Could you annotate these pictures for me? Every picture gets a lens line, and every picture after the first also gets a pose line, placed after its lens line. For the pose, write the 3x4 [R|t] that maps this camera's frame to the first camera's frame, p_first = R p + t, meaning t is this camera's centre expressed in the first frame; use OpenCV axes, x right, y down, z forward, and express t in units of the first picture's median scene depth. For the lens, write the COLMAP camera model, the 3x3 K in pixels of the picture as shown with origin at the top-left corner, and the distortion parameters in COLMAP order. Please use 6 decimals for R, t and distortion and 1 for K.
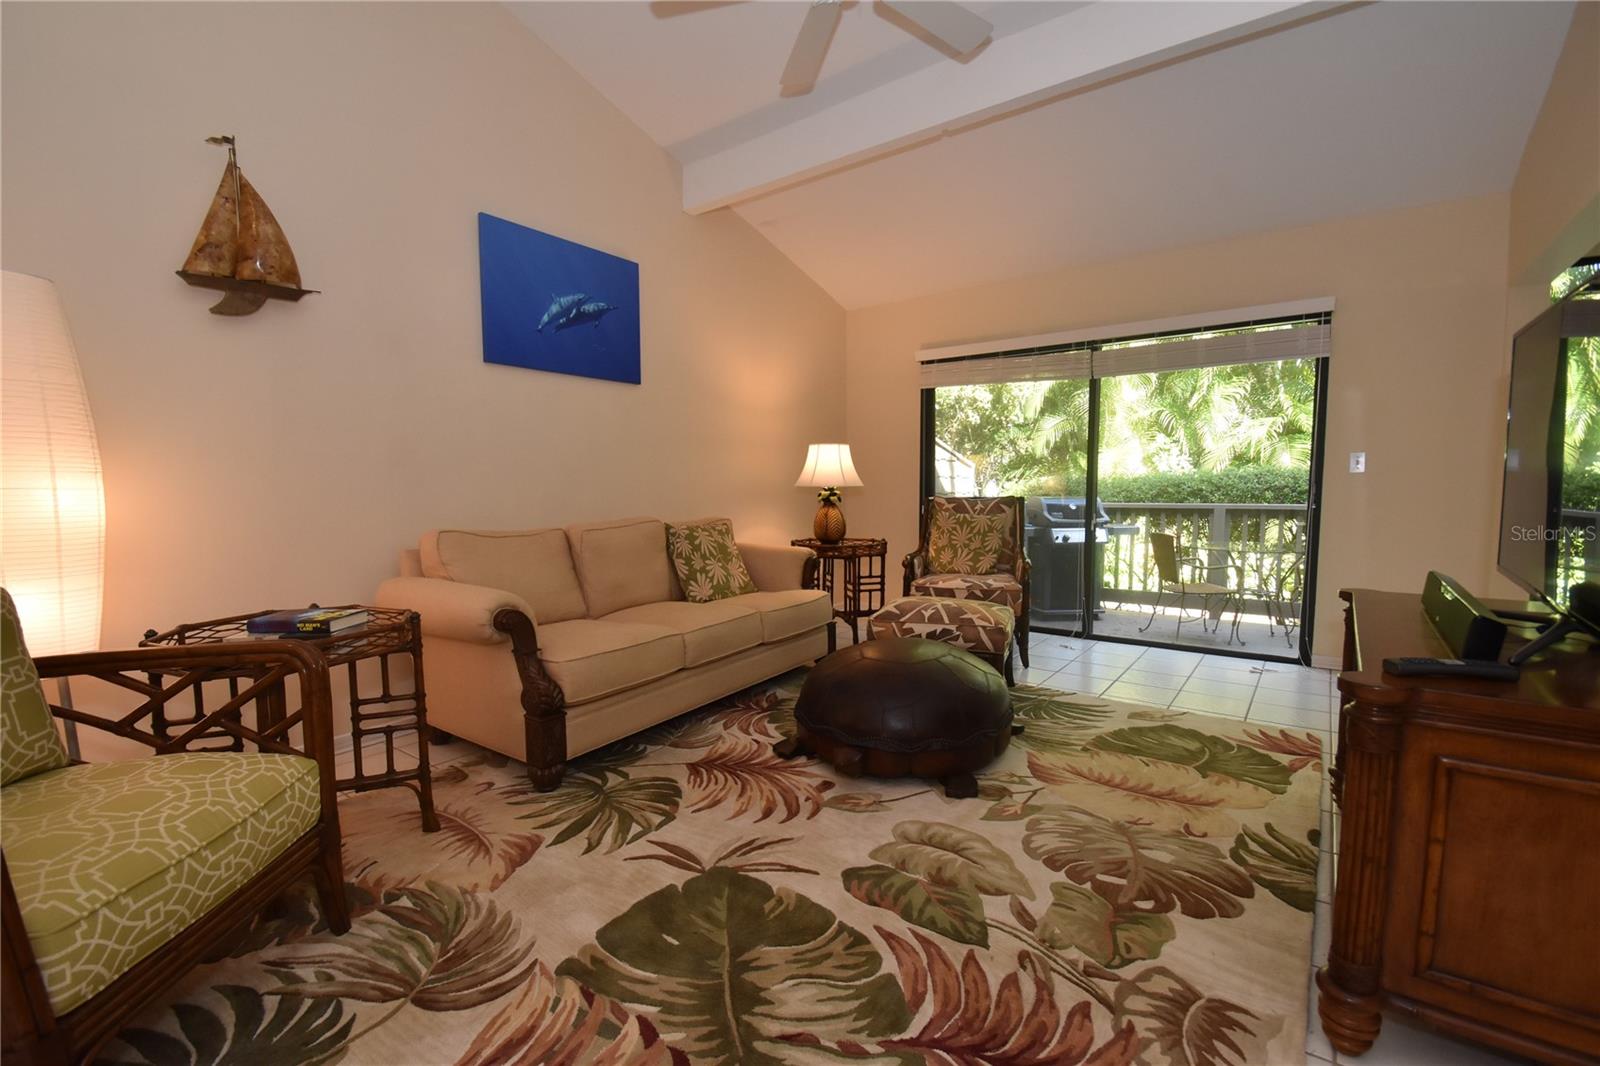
lens RADIAL K [[701.6, 0, 790.5], [0, 701.6, 545.6], [0, 0, 1]] dist [0.005217, -0.010789]
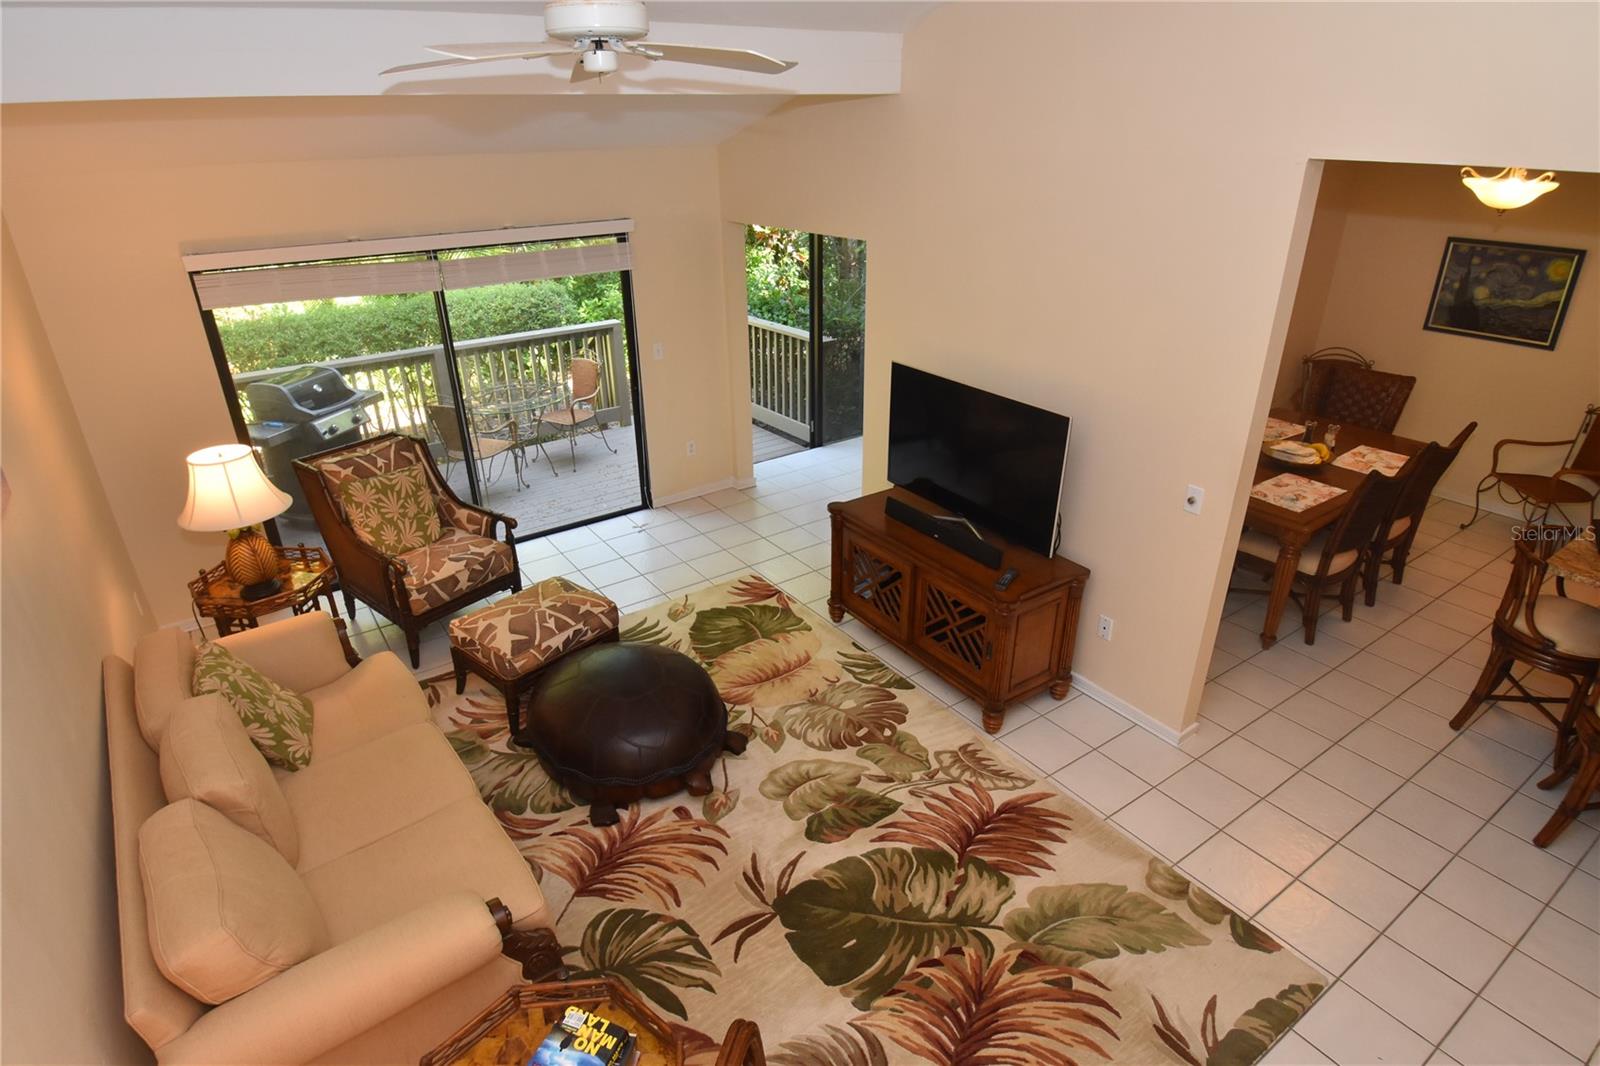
lens RADIAL K [[869.7, 0, 795.1], [0, 869.7, 528.0], [0, 0, 1]] dist [-0.005400, -0.000890]
pose [[0.308117, -0.394788, 0.865567, -1.112732], [0.092983, 0.917972, 0.385591, -0.738189], [-0.946793, -0.038324, 0.319552, 0.430686]]
